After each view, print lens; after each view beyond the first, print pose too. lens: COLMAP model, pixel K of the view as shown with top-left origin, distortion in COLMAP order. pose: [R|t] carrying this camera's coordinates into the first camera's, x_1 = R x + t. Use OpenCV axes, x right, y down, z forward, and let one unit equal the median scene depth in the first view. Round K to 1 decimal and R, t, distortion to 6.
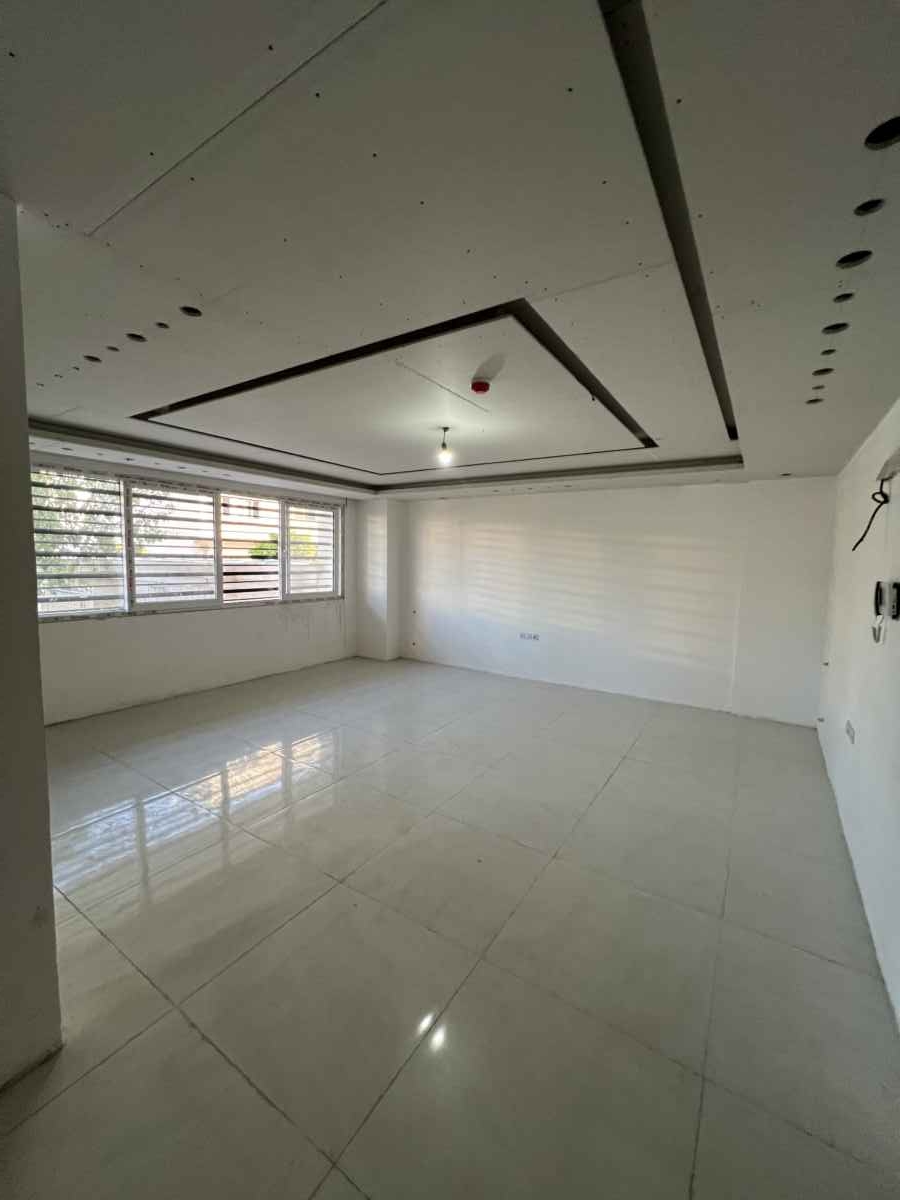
lens RADIAL K [[477.0, 0, 457.0], [0, 477.0, 600.0], [0, 0, 1]] dist [0.002853, 0.000198]
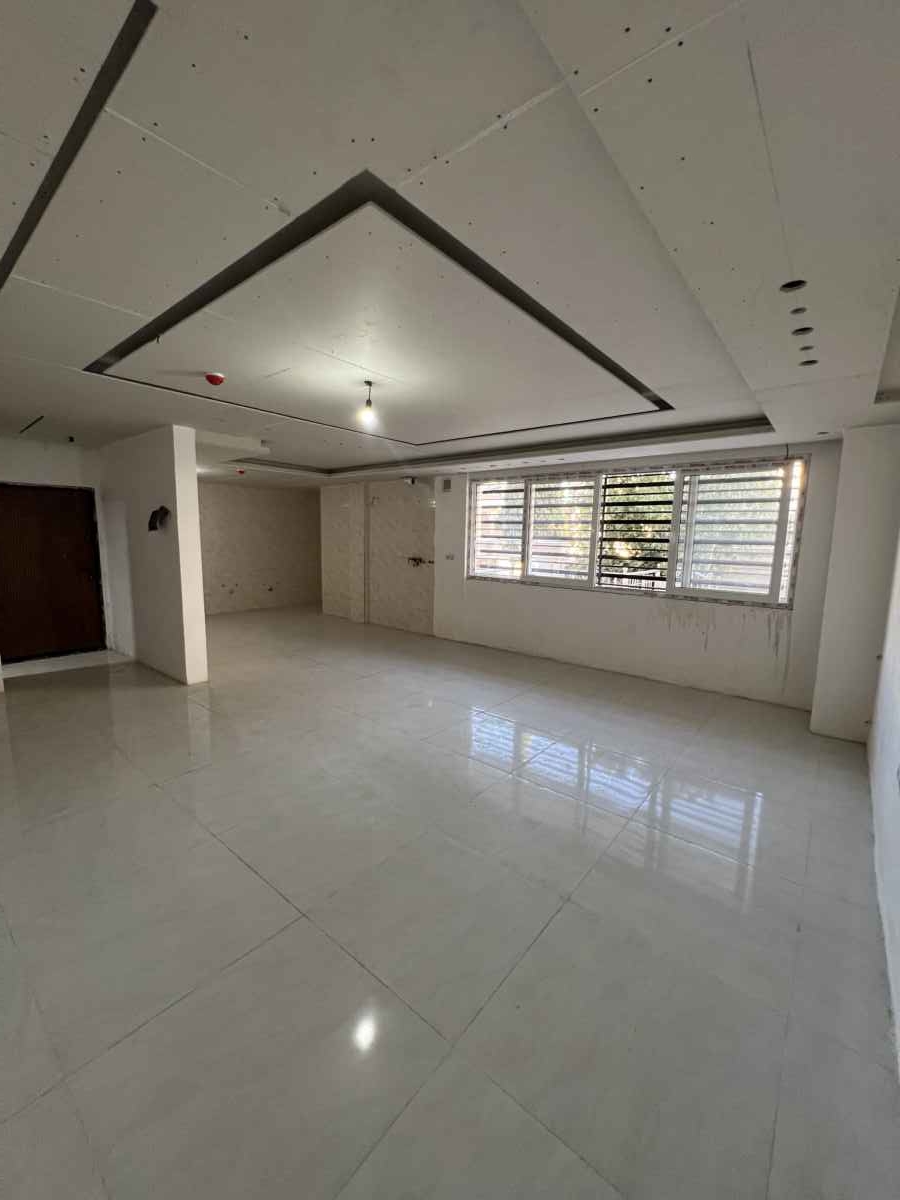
lens RADIAL K [[477.0, 0, 454.7], [0, 477.0, 597.2], [0, 0, 1]] dist [0.002853, 0.000198]
pose [[-0.117153, 0.110545, -0.986942, 0.587307], [-0.108249, 0.986443, 0.123338, -0.067263], [0.987197, 0.121284, -0.103598, 0.894100]]
